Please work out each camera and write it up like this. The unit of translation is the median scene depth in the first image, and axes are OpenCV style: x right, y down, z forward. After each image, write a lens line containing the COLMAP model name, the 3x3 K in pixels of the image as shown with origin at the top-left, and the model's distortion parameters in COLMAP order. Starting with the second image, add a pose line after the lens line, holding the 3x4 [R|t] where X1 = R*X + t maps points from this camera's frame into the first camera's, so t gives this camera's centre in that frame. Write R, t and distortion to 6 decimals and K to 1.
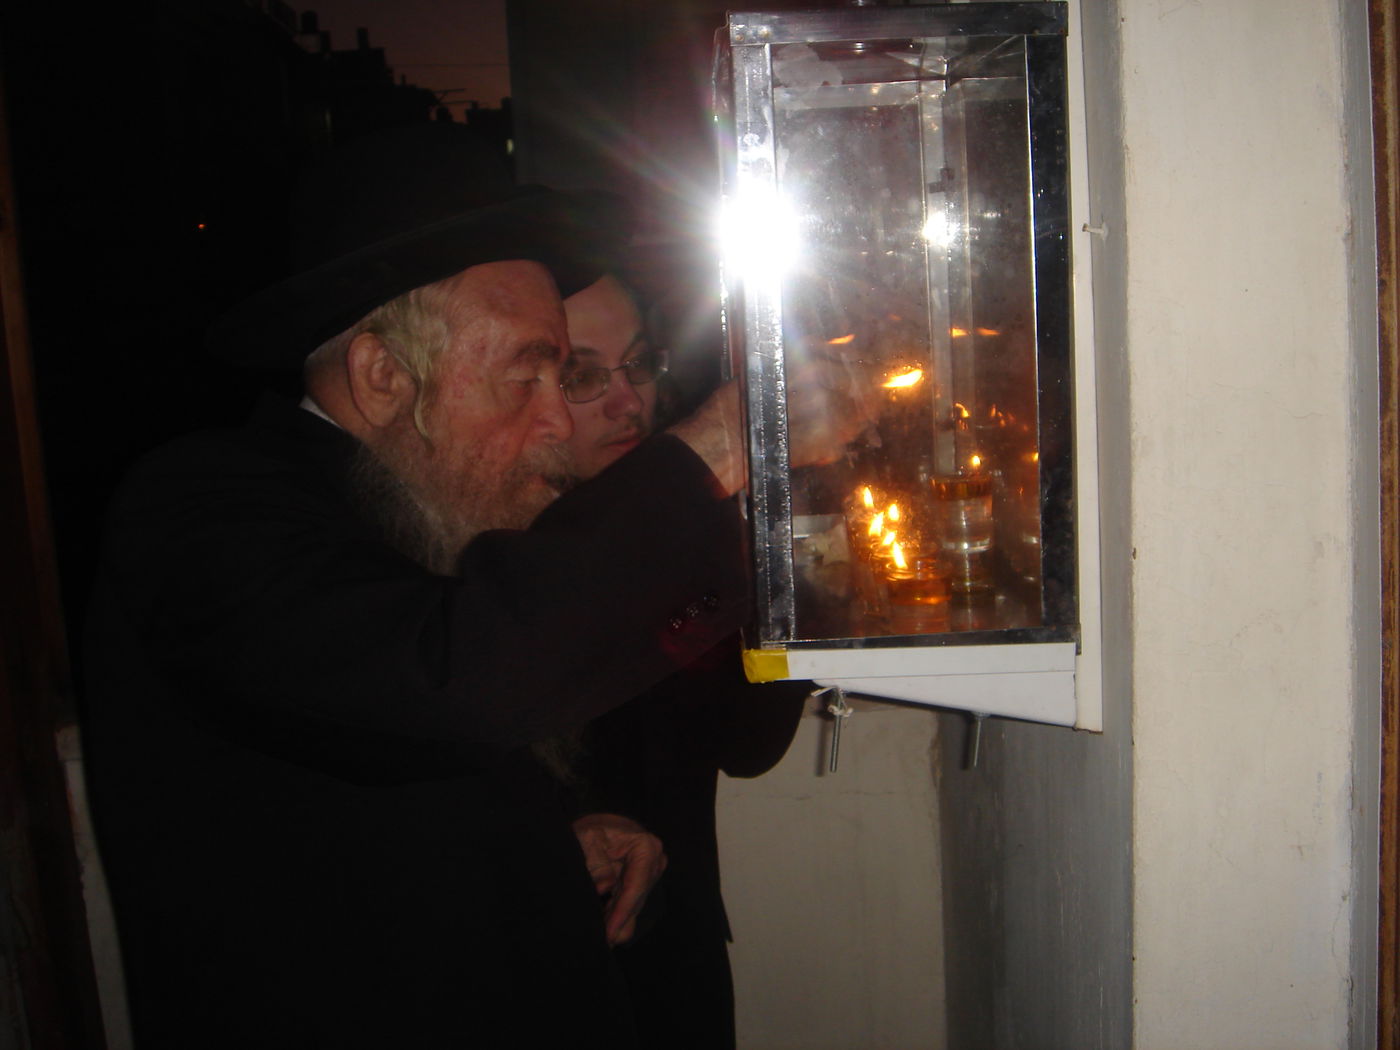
lens RADIAL K [[1595.9, 0, 700.0], [0, 1595.9, 525.0], [0, 0, 1]] dist [-0.182365, 0.168859]
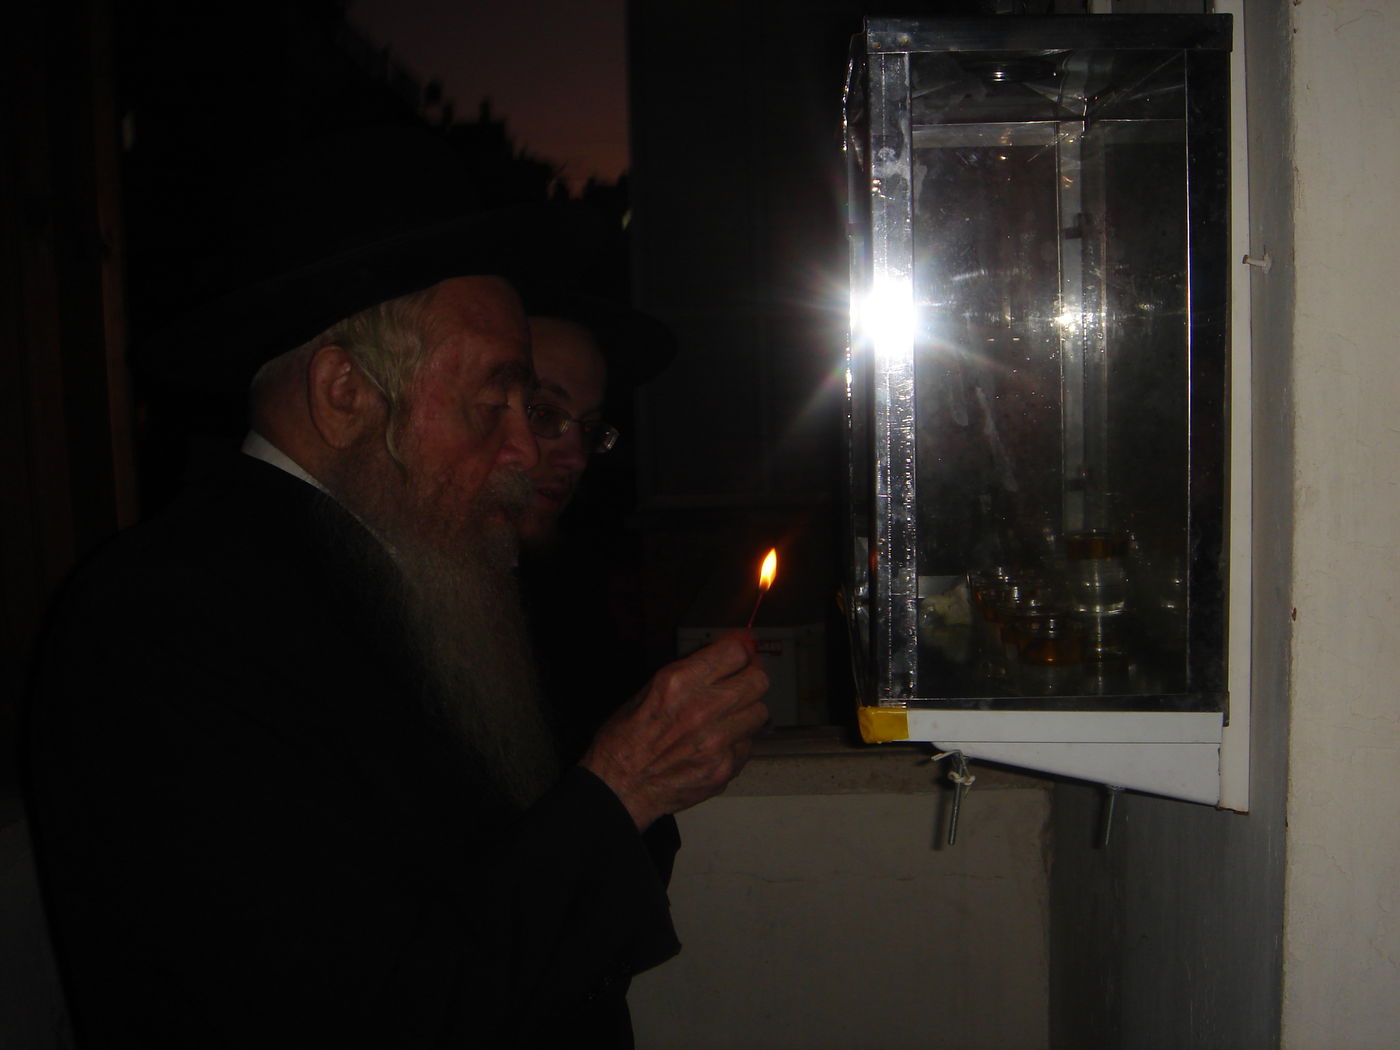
lens RADIAL K [[1595.9, 0, 700.0], [0, 1595.9, 525.0], [0, 0, 1]] dist [-0.182365, 0.168859]
pose [[0.997257, 0.034879, -0.065284, -0.008320], [-0.038042, 0.998130, -0.047854, 0.021245], [0.063493, 0.050206, 0.996719, 0.075574]]
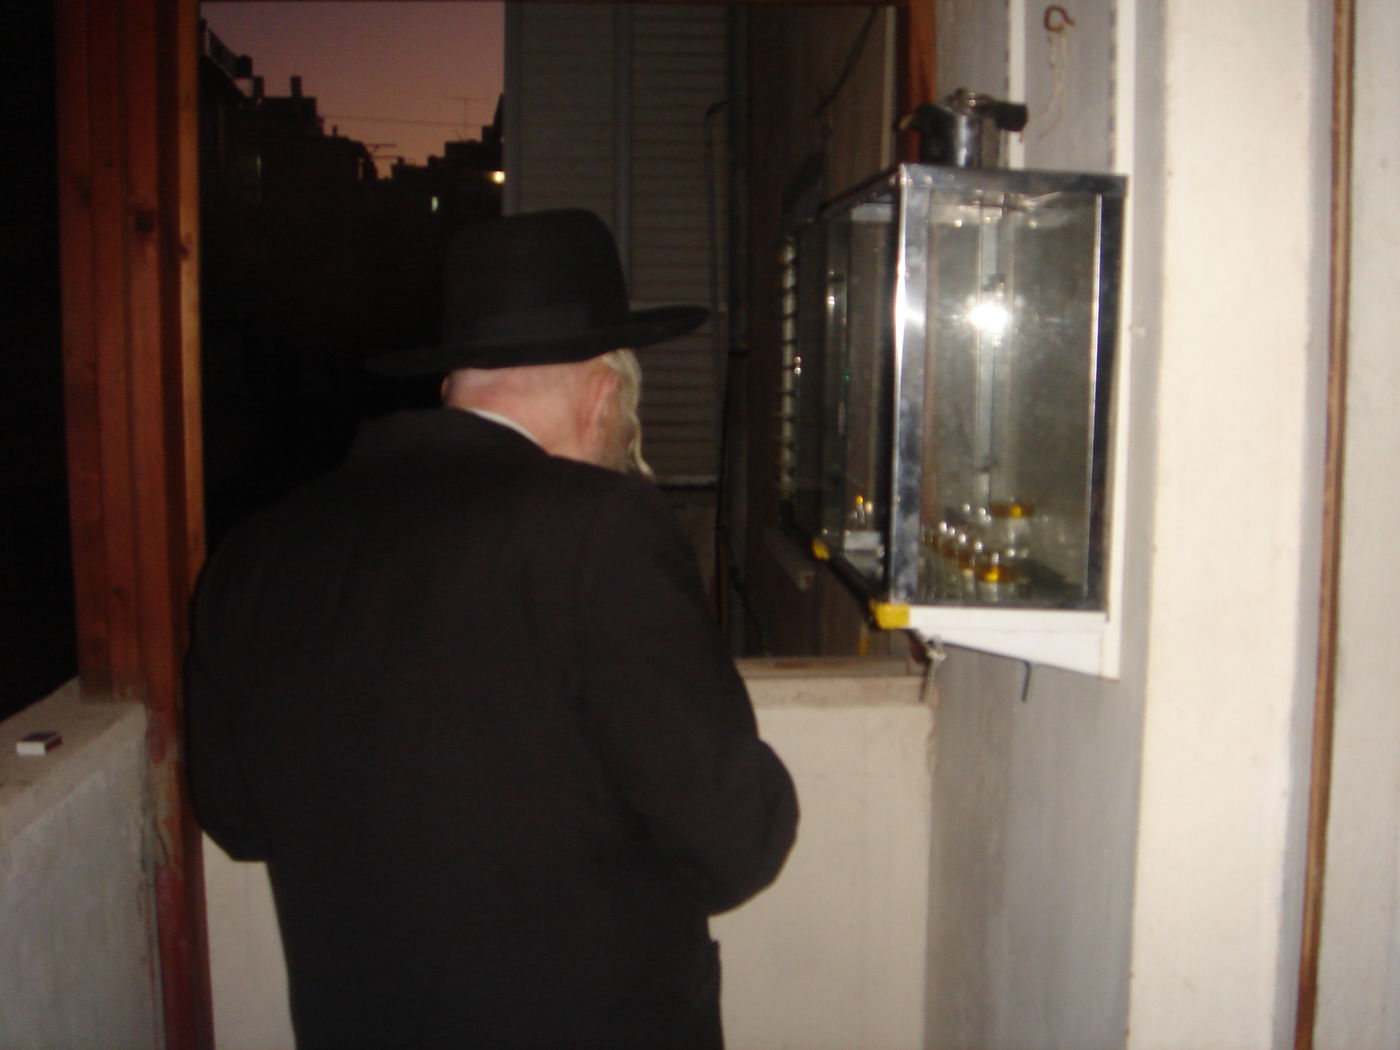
lens RADIAL K [[1595.9, 0, 700.0], [0, 1595.9, 525.0], [0, 0, 1]] dist [-0.182365, 0.168859]
pose [[0.995742, 0.064066, 0.066287, -0.232081], [-0.061001, 0.997018, -0.047263, 0.084992], [-0.069117, 0.043018, 0.996681, -0.411668]]
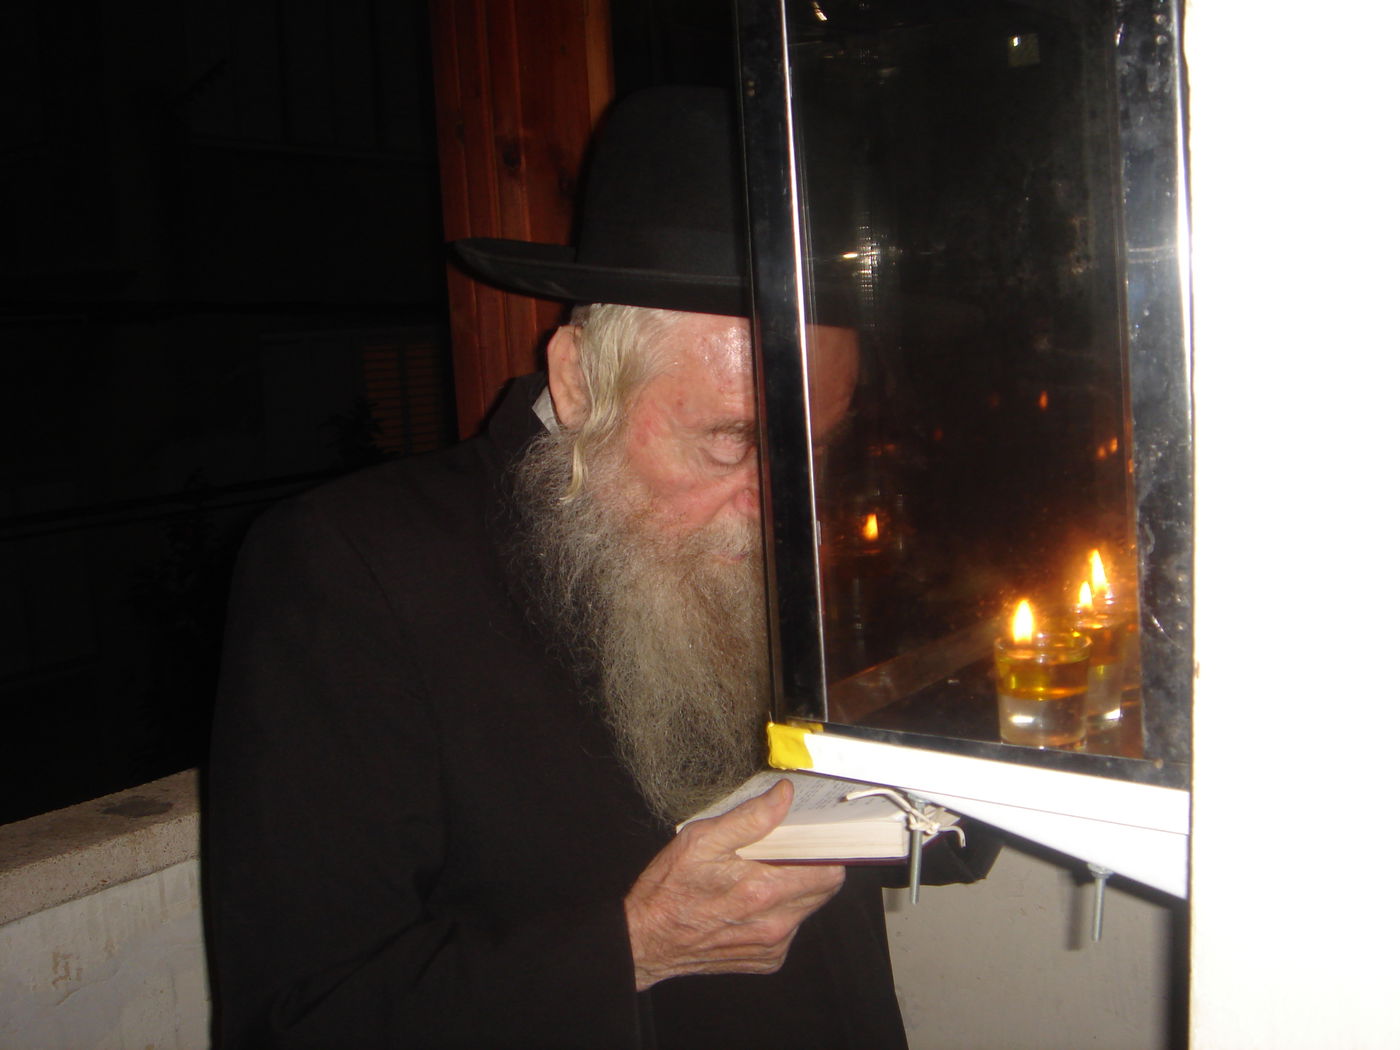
lens RADIAL K [[1595.9, 0, 700.0], [0, 1595.9, 525.0], [0, 0, 1]] dist [-0.182365, 0.168859]
pose [[0.810787, 0.088379, -0.578631, 0.435533], [-0.077571, 0.996040, 0.043440, -0.046321], [0.580179, 0.009664, 0.814432, 0.363421]]
